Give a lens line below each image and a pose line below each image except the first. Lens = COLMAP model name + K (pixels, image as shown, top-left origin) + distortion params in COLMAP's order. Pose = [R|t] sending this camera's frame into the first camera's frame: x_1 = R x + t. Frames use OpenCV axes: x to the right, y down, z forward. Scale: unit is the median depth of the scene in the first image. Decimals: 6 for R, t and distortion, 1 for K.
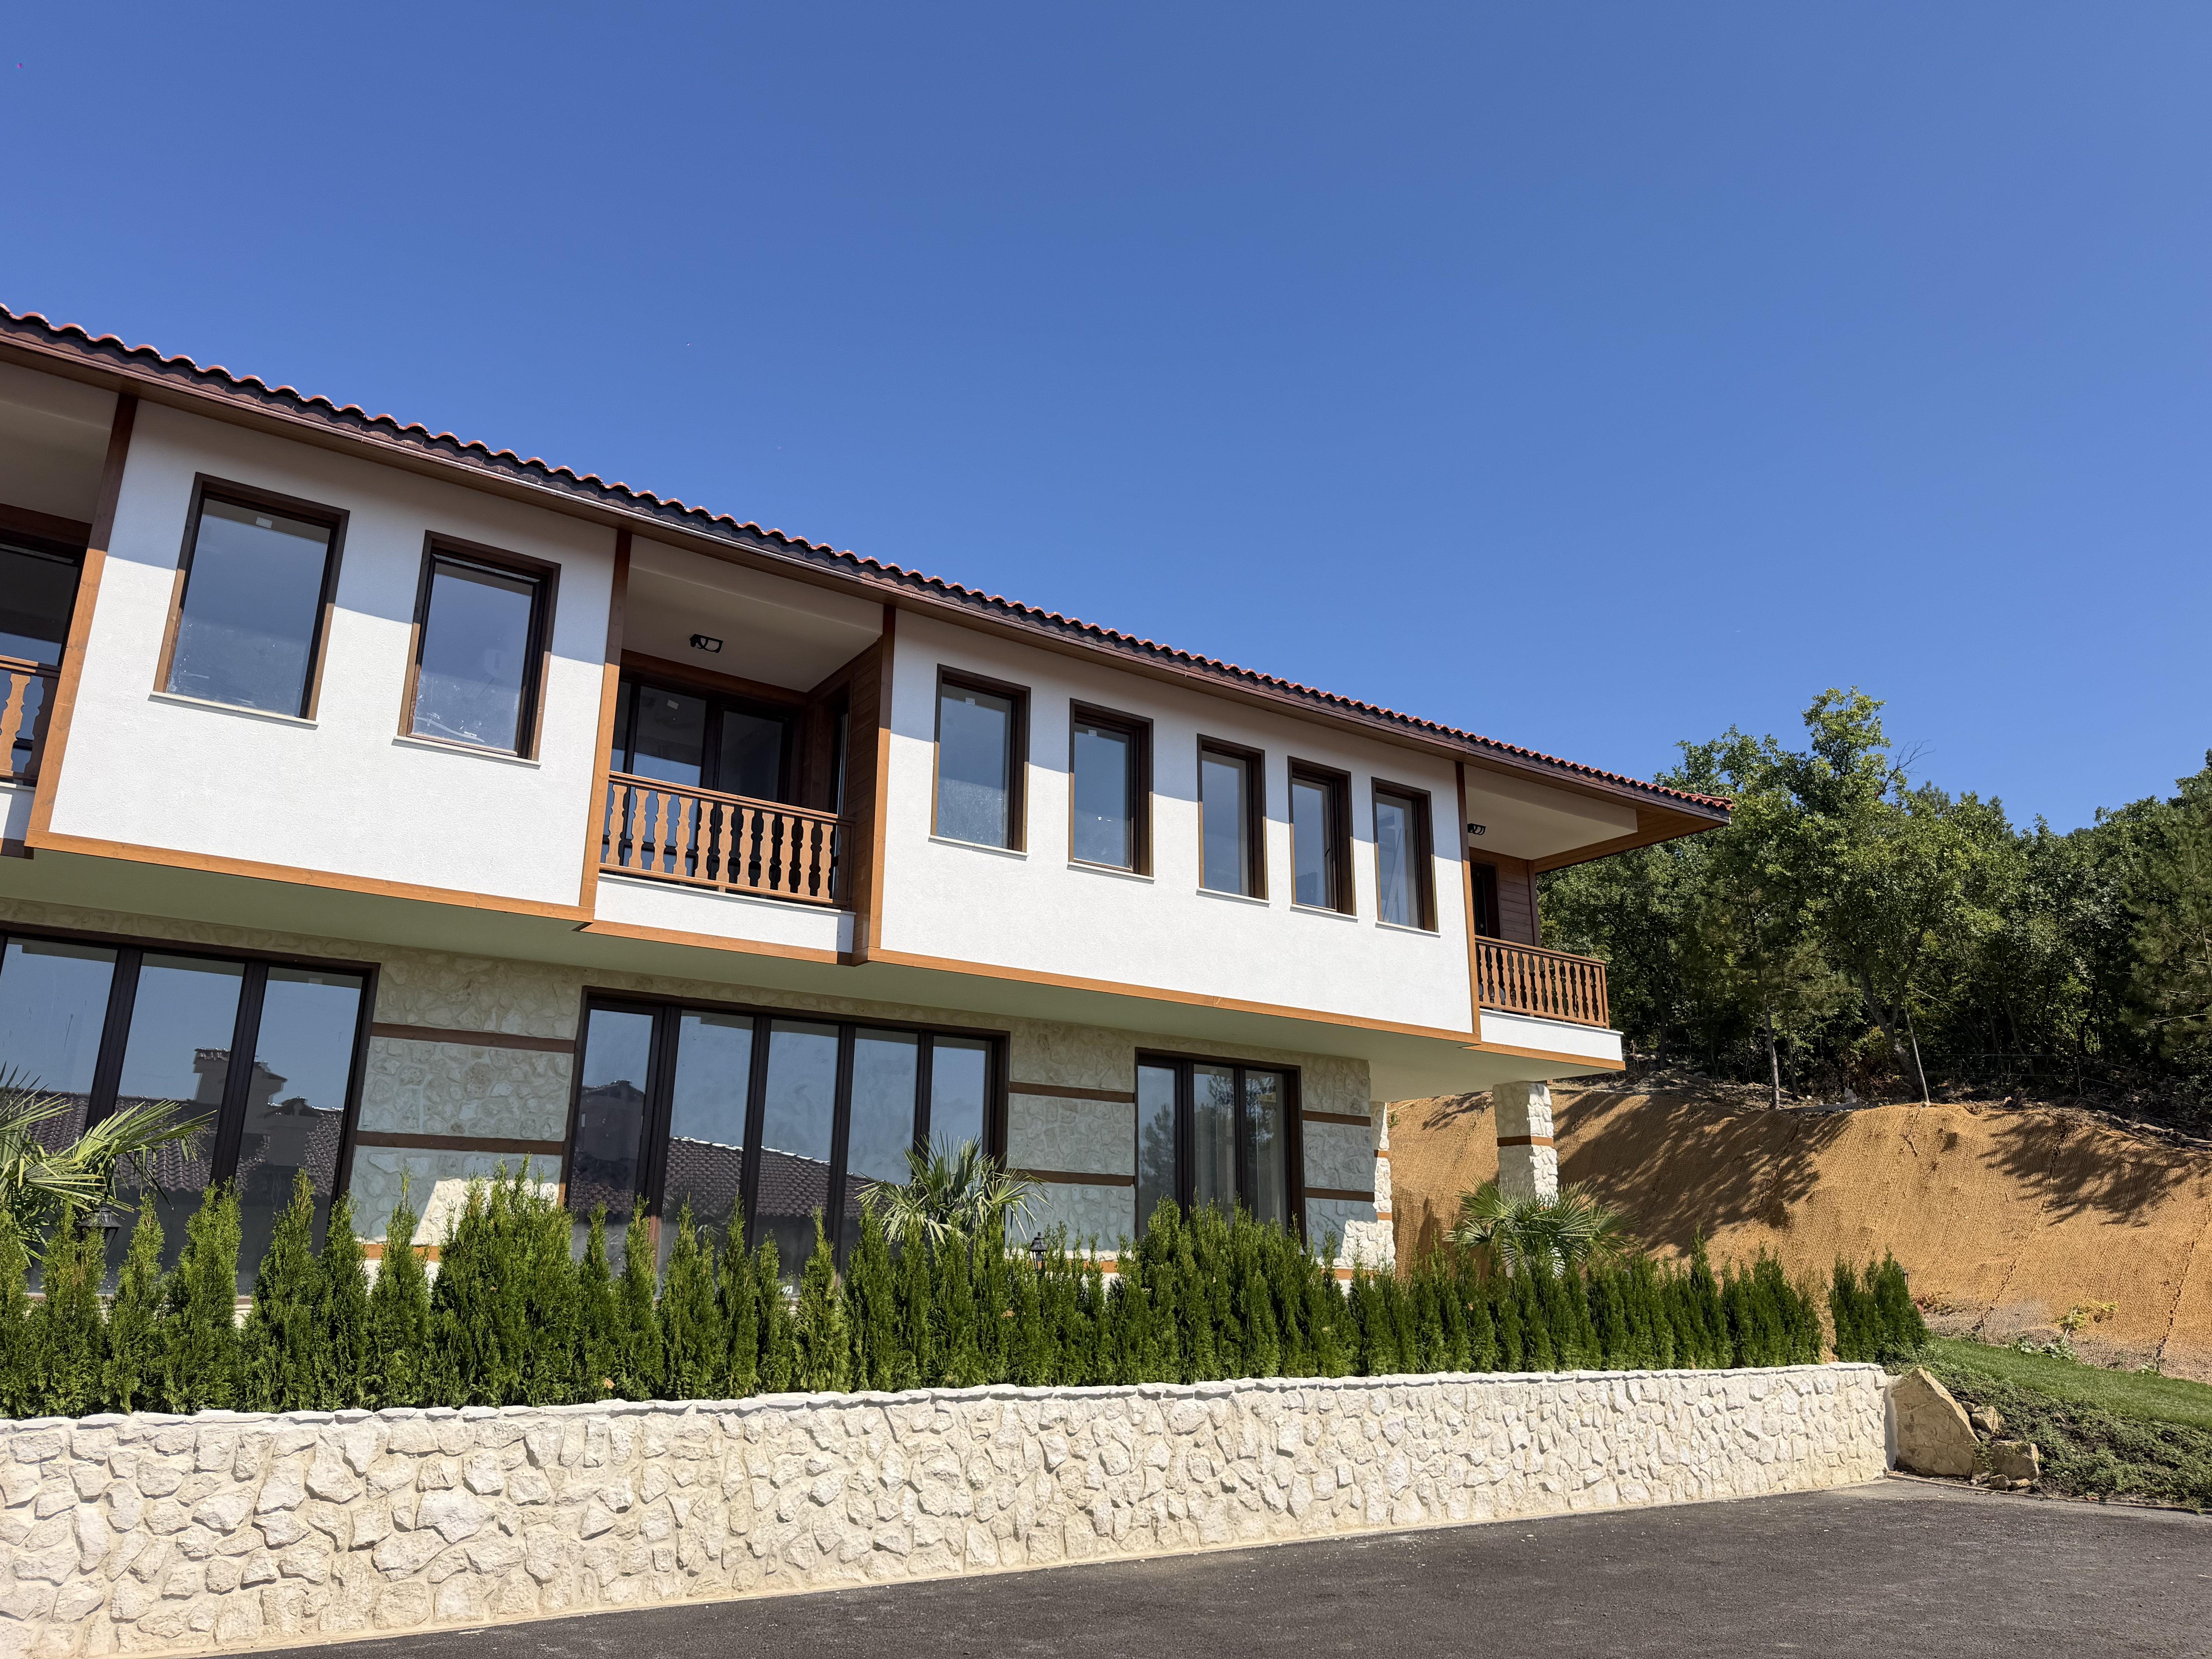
lens RADIAL K [[1564.3, 0, 1101.5], [0, 1564.3, 801.9], [0, 0, 1]] dist [0.059635, -0.084381]
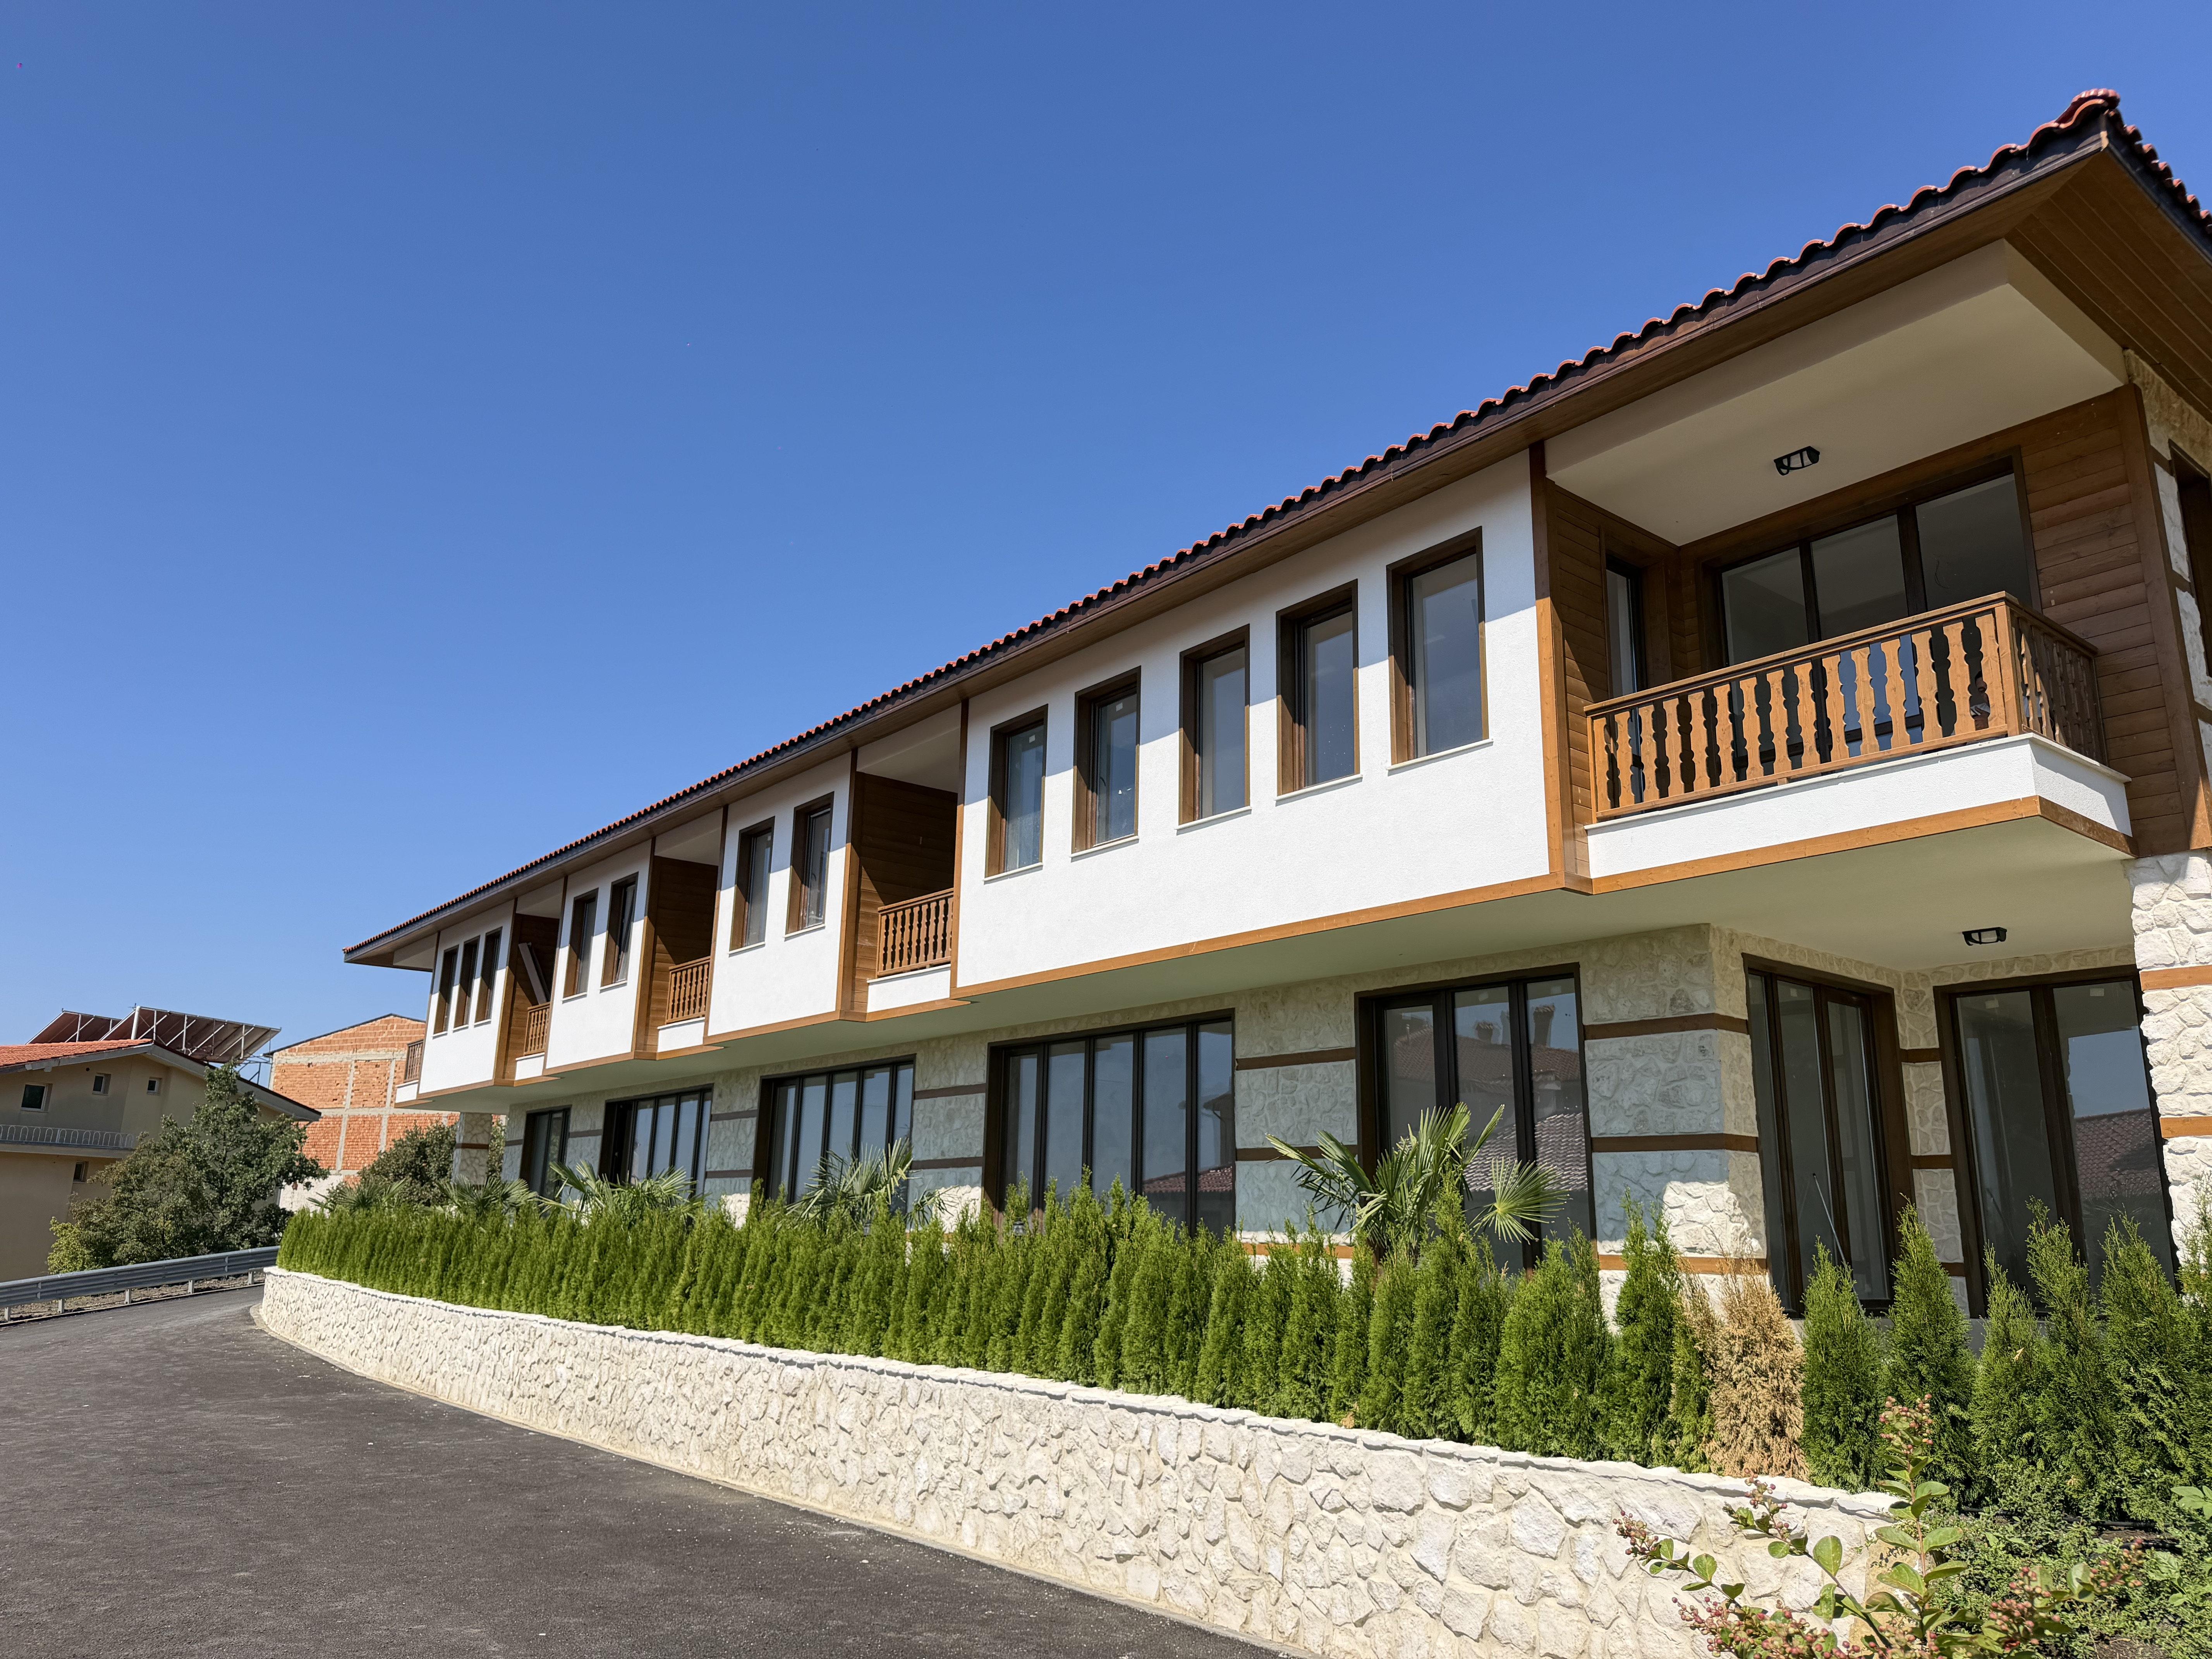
lens RADIAL K [[1564.3, 0, 1149.0], [0, 1564.3, 848.9], [0, 0, 1]] dist [0.059635, -0.084381]
pose [[0.081603, -0.231651, -0.969370, 0.893268], [0.295703, 0.934448, -0.198413, 0.232082], [0.951788, -0.270454, 0.144754, 0.842482]]
